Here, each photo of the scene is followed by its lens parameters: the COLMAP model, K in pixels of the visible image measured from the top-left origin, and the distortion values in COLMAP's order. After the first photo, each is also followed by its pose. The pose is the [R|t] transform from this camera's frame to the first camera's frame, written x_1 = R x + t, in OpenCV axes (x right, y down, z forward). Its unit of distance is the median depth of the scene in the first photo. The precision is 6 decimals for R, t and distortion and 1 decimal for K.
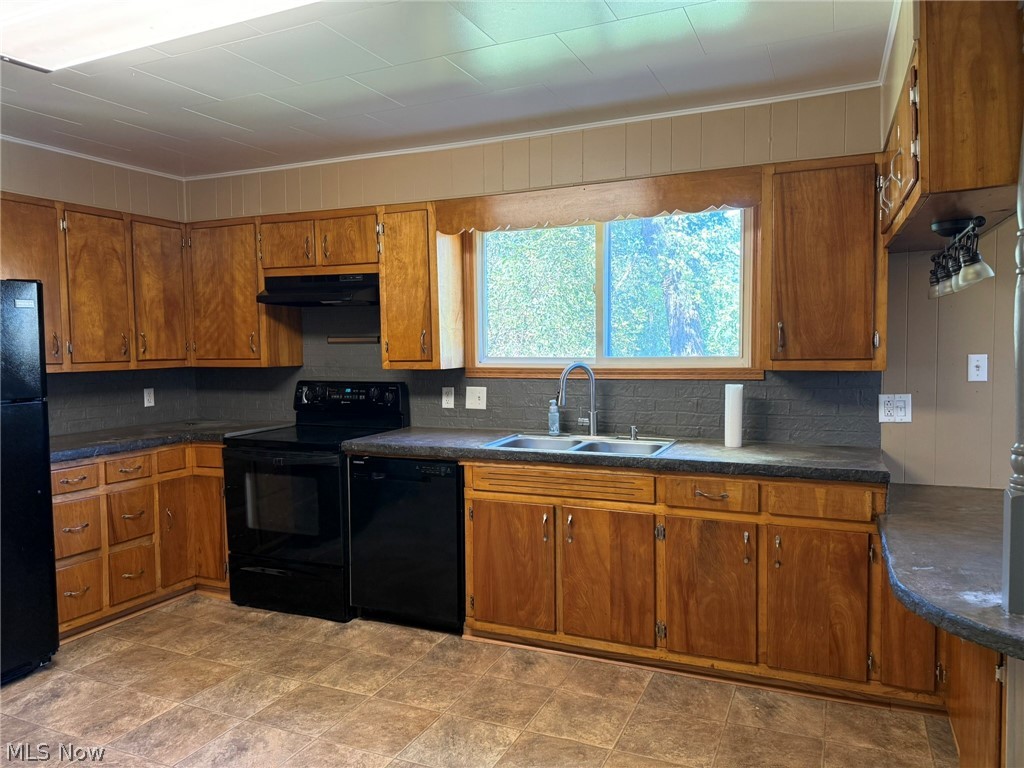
lens RADIAL K [[746.7, 0, 512.0], [0, 746.7, 384.0], [0, 0, 1]] dist [-0.002309, -0.003540]
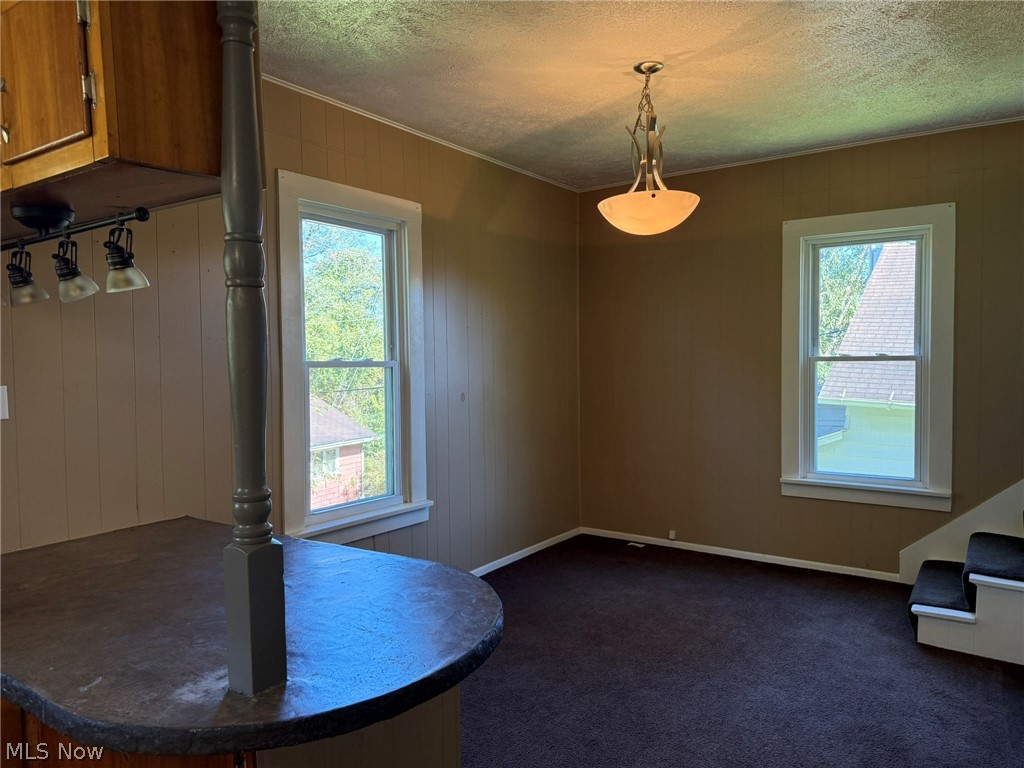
lens RADIAL K [[723.1, 0, 512.4], [0, 723.1, 389.8], [0, 0, 1]] dist [0.004728, -0.001147]
pose [[0.176918, -0.028446, 0.983815, -0.035940], [0.060362, 0.998014, 0.018001, -0.015539], [-0.982373, 0.056200, 0.178283, 0.312839]]
